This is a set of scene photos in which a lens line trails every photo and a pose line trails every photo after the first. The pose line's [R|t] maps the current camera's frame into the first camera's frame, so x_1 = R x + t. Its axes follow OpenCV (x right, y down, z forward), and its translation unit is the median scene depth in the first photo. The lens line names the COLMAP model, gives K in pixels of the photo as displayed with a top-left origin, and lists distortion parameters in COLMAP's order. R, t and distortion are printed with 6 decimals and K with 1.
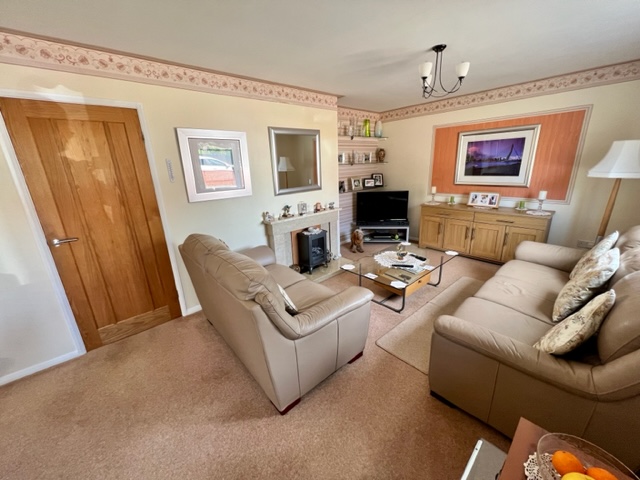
lens RADIAL K [[256.2, 0, 320.0], [0, 256.2, 240.0], [0, 0, 1]] dist [-0.000968, -0.000157]
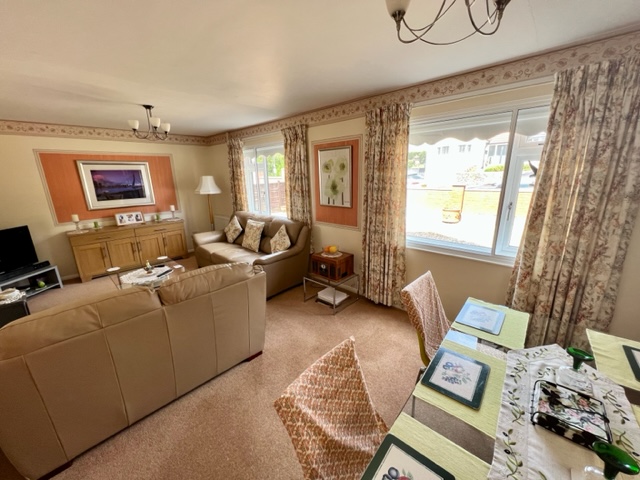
lens RADIAL K [[256.2, 0, 320.0], [0, 256.2, 240.0], [0, 0, 1]] dist [-0.000968, -0.000157]
pose [[-0.092582, -0.213620, 0.972520, -0.635477], [0.307517, 0.922832, 0.231981, -0.070489], [-0.947028, 0.320544, -0.019746, 0.217088]]
